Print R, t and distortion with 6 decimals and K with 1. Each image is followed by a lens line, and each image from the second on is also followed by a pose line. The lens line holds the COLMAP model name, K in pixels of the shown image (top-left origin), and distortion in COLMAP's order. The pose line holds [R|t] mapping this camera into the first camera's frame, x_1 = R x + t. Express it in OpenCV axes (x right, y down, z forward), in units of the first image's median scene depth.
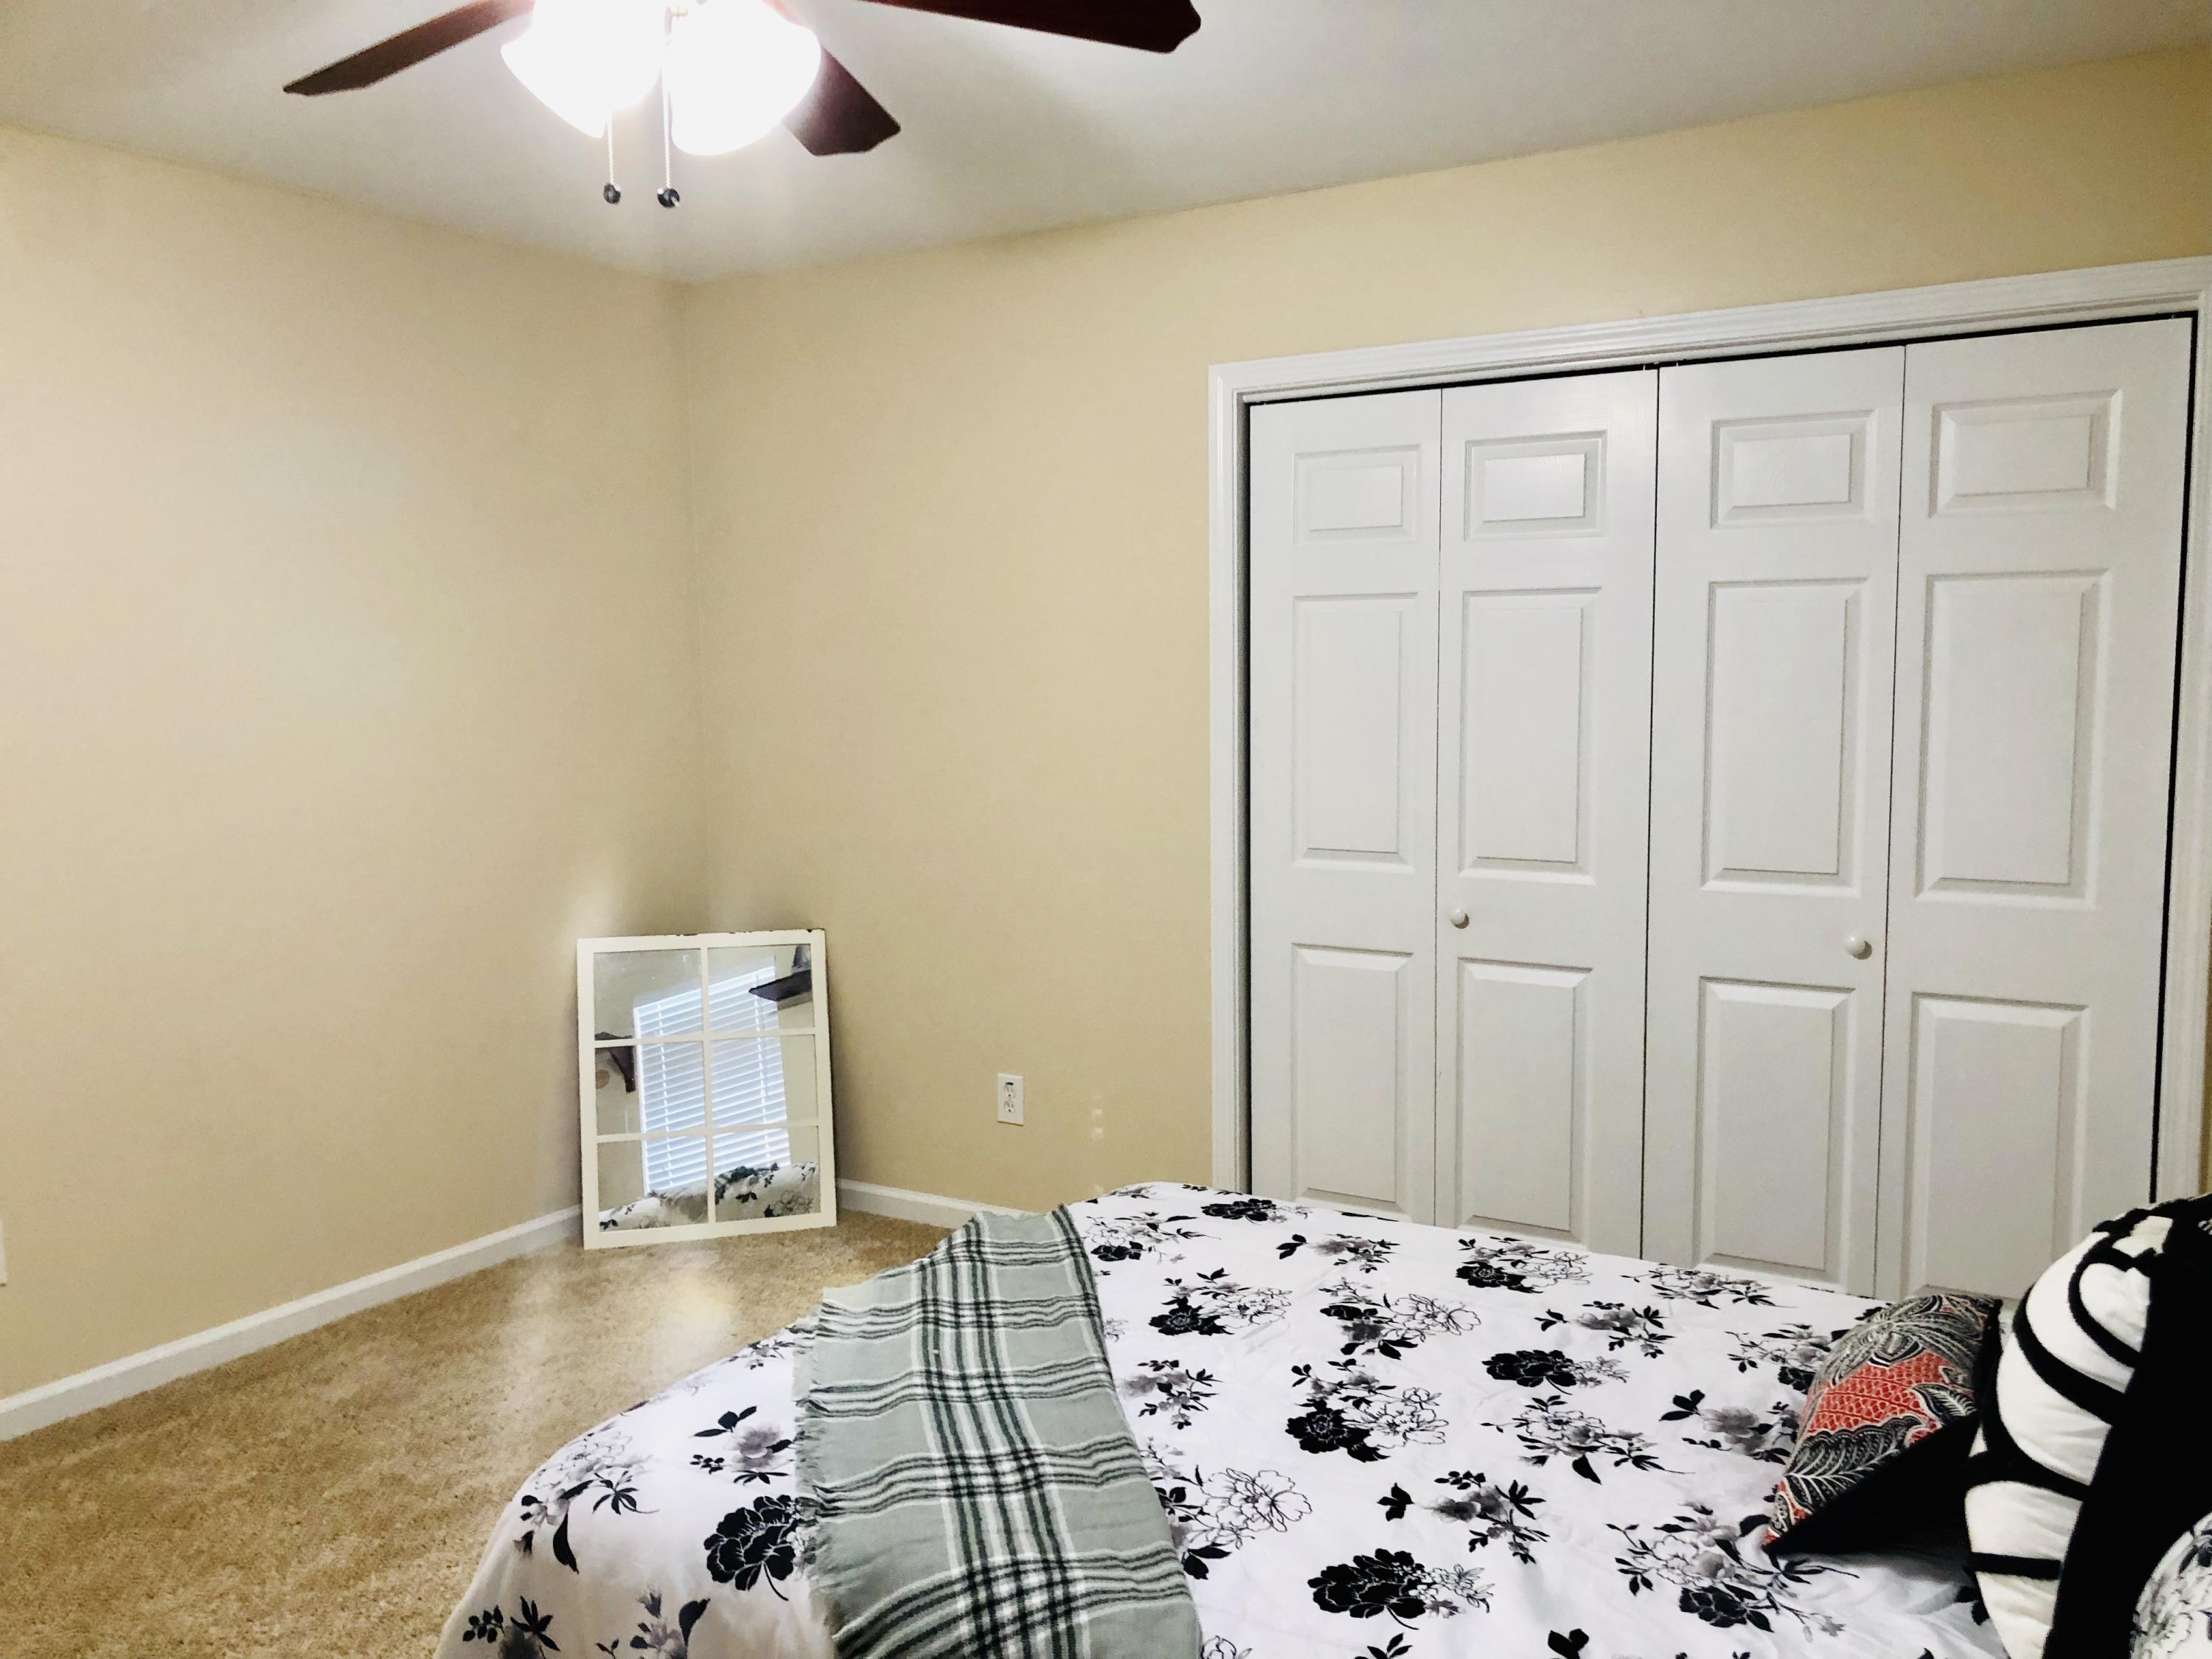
lens RADIAL K [[1808.0, 0, 1102.8], [0, 1808.0, 835.8], [0, 0, 1]] dist [0.057668, -0.048683]
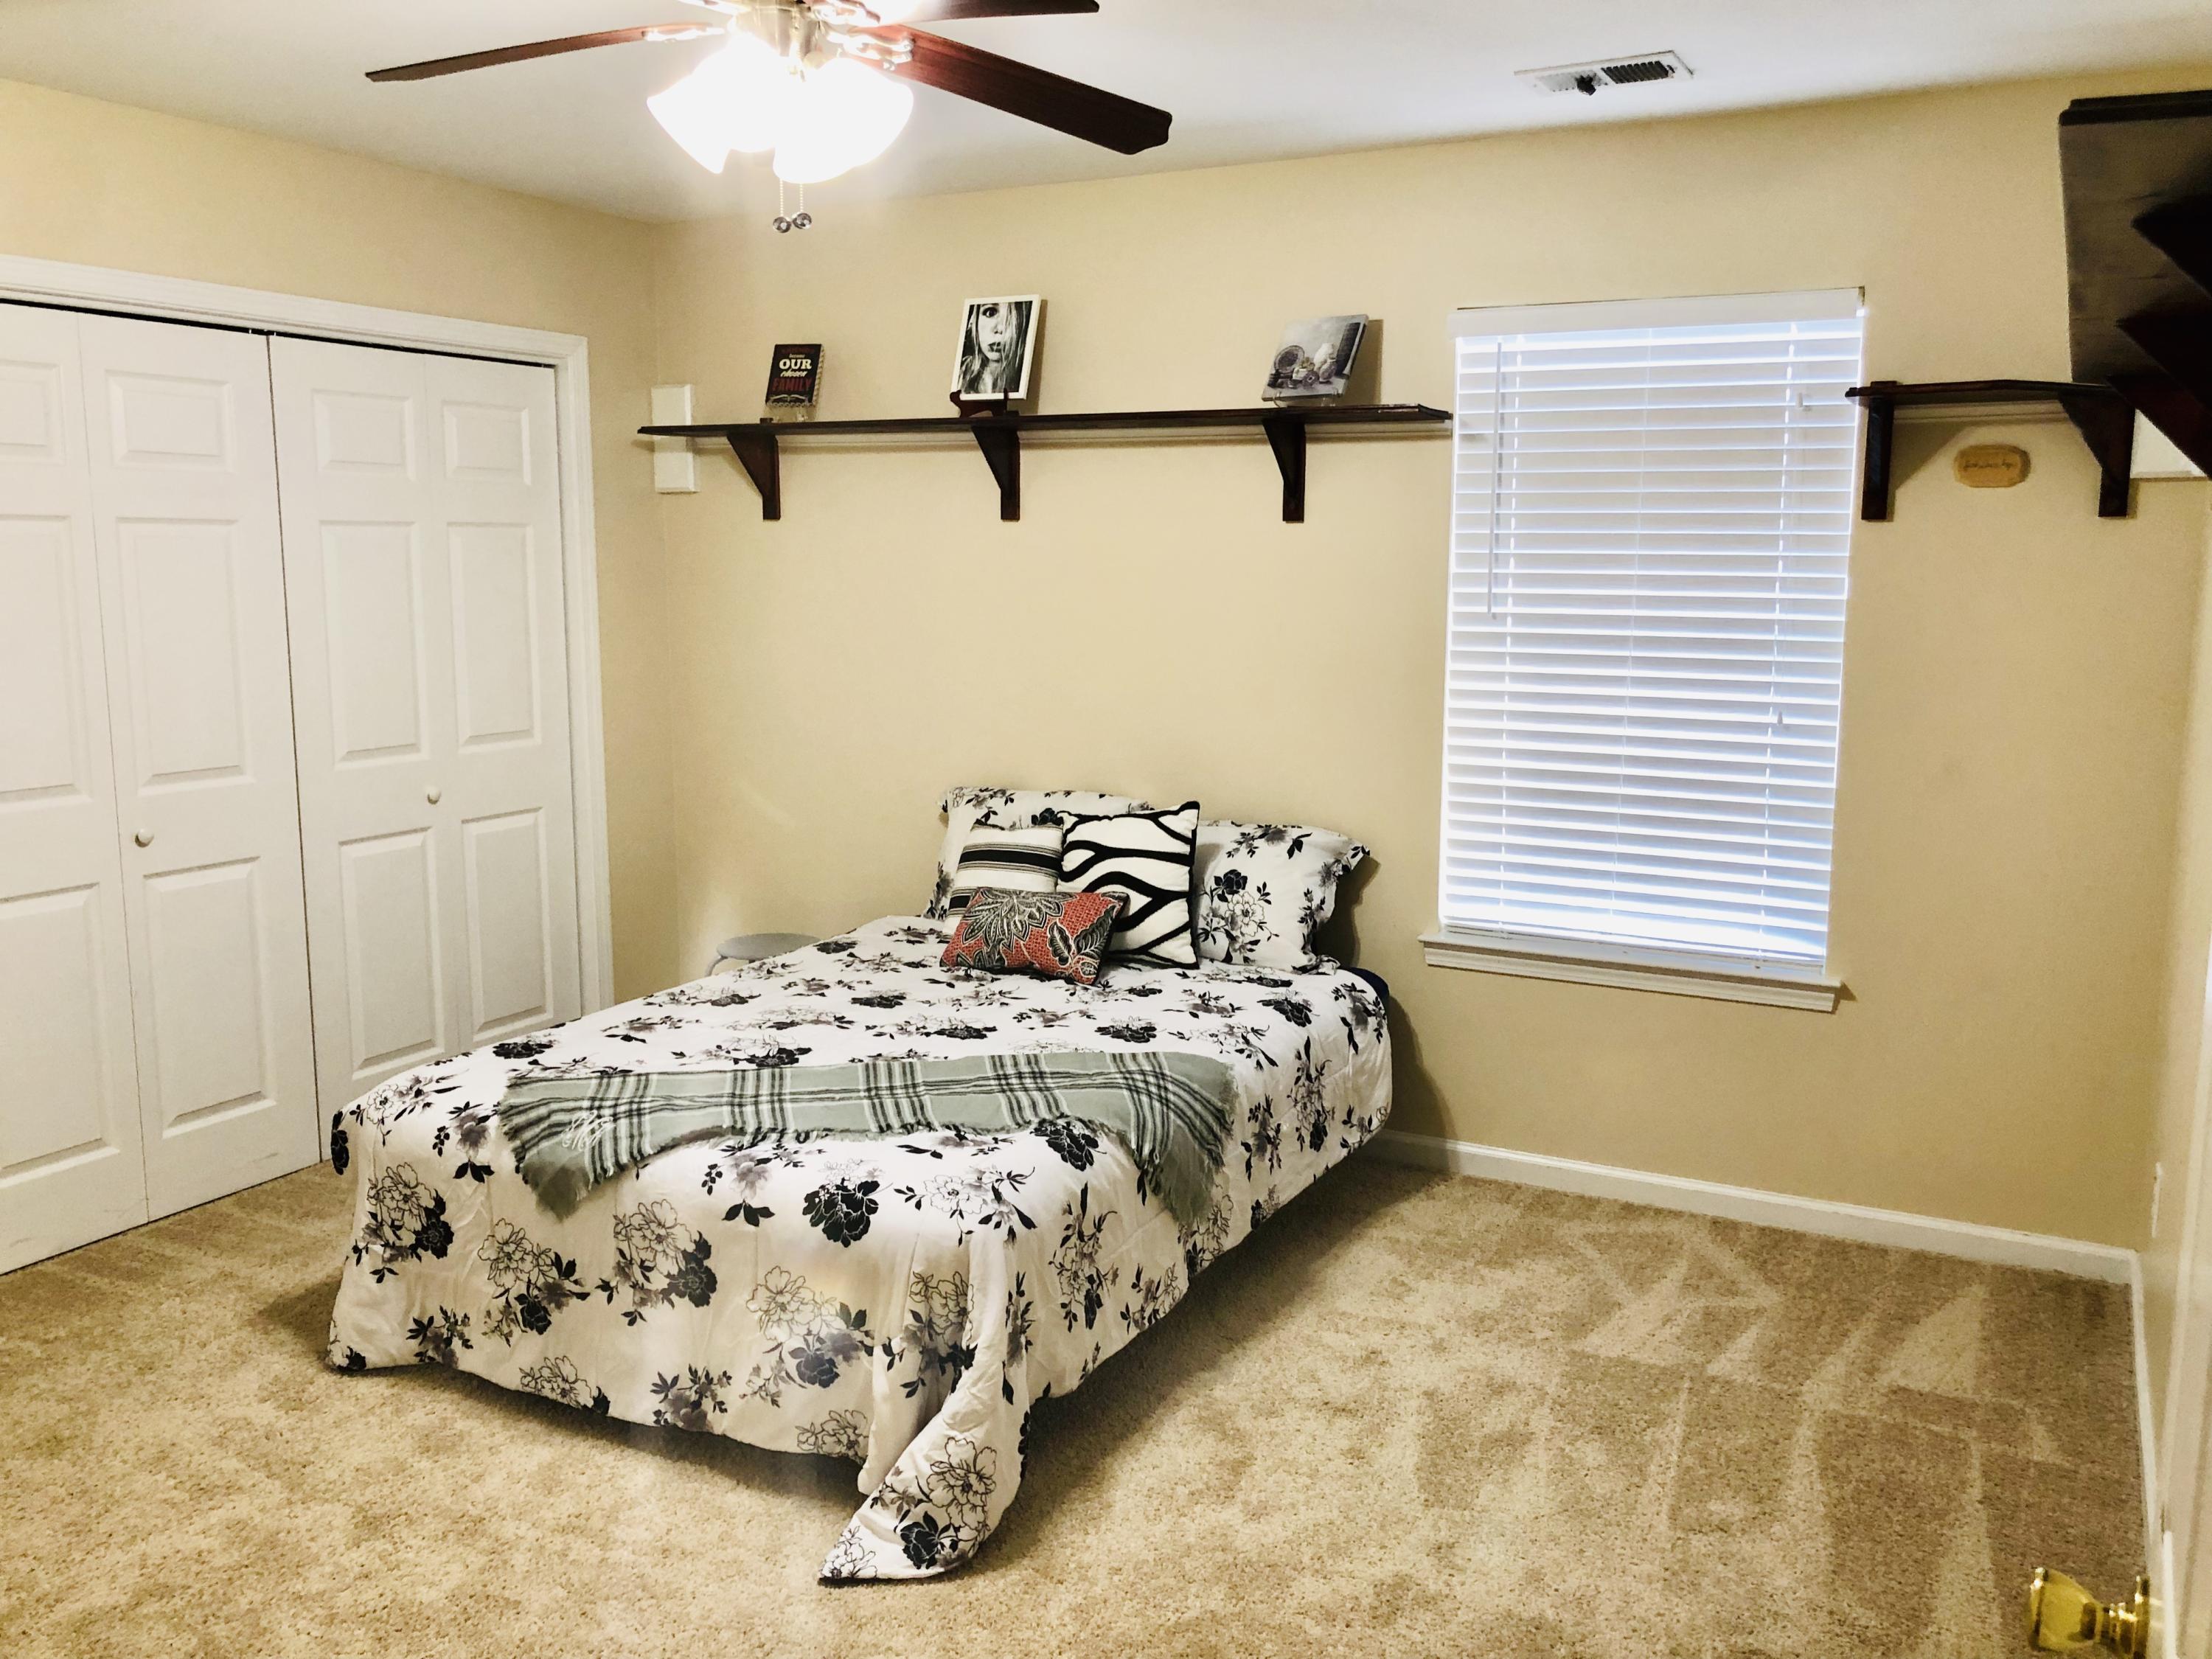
lens RADIAL K [[1808.0, 0, 1123.6], [0, 1808.0, 828.5], [0, 0, 1]] dist [0.057668, -0.048683]
pose [[-0.088782, -0.131439, 0.987341, -0.955810], [0.093735, 0.985753, 0.139657, -0.057353], [-0.991631, 0.104948, -0.075196, 0.579344]]
